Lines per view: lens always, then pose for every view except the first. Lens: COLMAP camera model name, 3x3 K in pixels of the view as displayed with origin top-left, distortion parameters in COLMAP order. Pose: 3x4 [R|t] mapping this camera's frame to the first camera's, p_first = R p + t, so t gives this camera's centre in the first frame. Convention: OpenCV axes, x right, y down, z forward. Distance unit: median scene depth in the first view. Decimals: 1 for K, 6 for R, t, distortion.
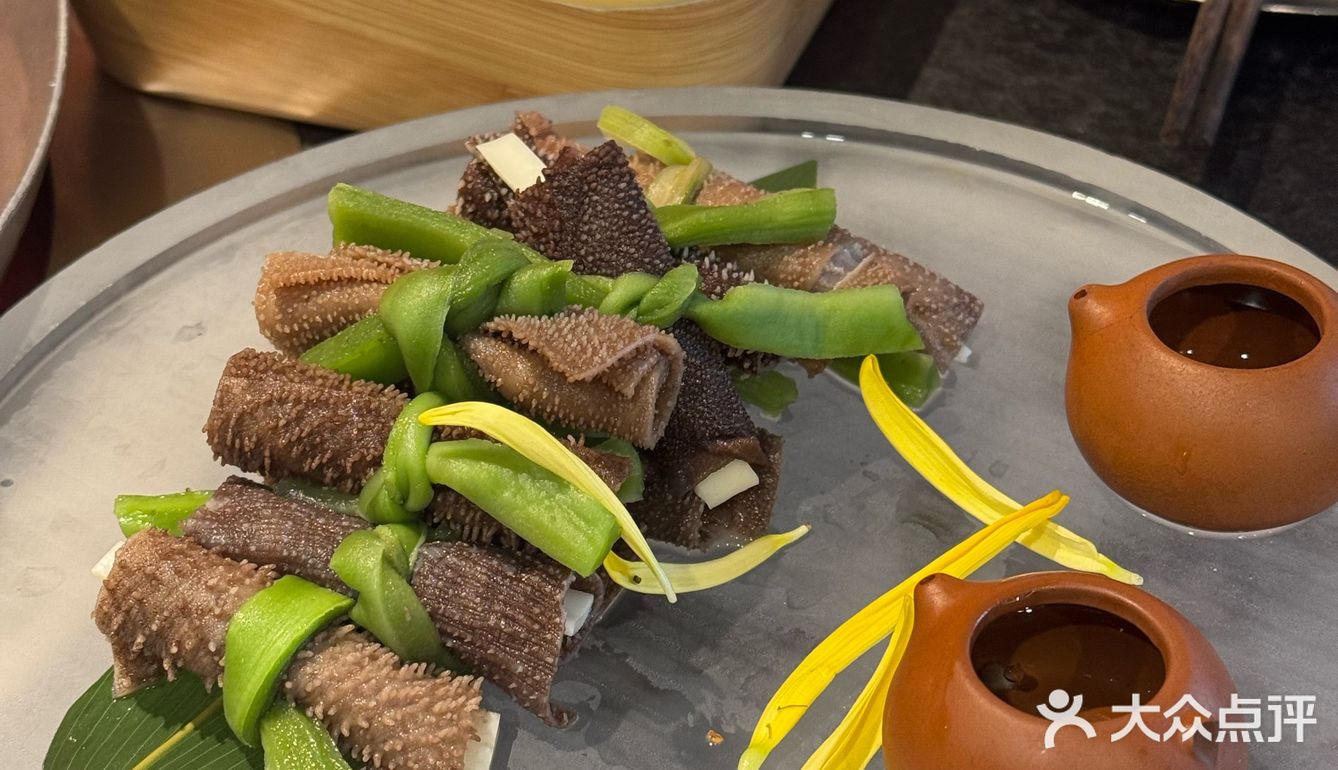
lens RADIAL K [[2381.7, 0, 669.0], [0, 2381.7, 385.0], [0, 0, 1]] dist [0.005261, 0.058161]
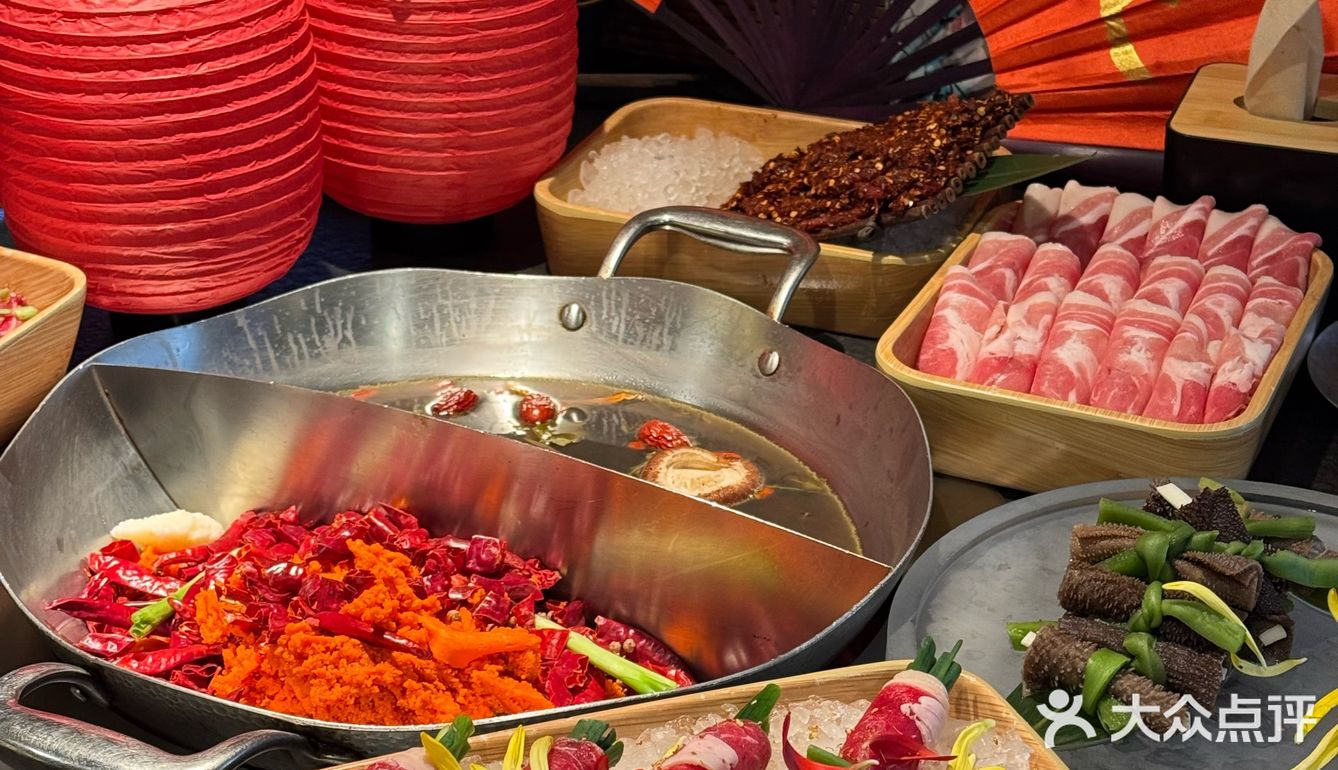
lens RADIAL K [[2381.7, 0, 669.0], [0, 2381.7, 385.0], [0, 0, 1]] dist [0.005261, 0.058161]
pose [[0.996498, 0.064787, -0.052863, -0.476848], [-0.074470, 0.975135, -0.208722, 0.348091], [0.038026, 0.211928, 0.976545, -1.401184]]
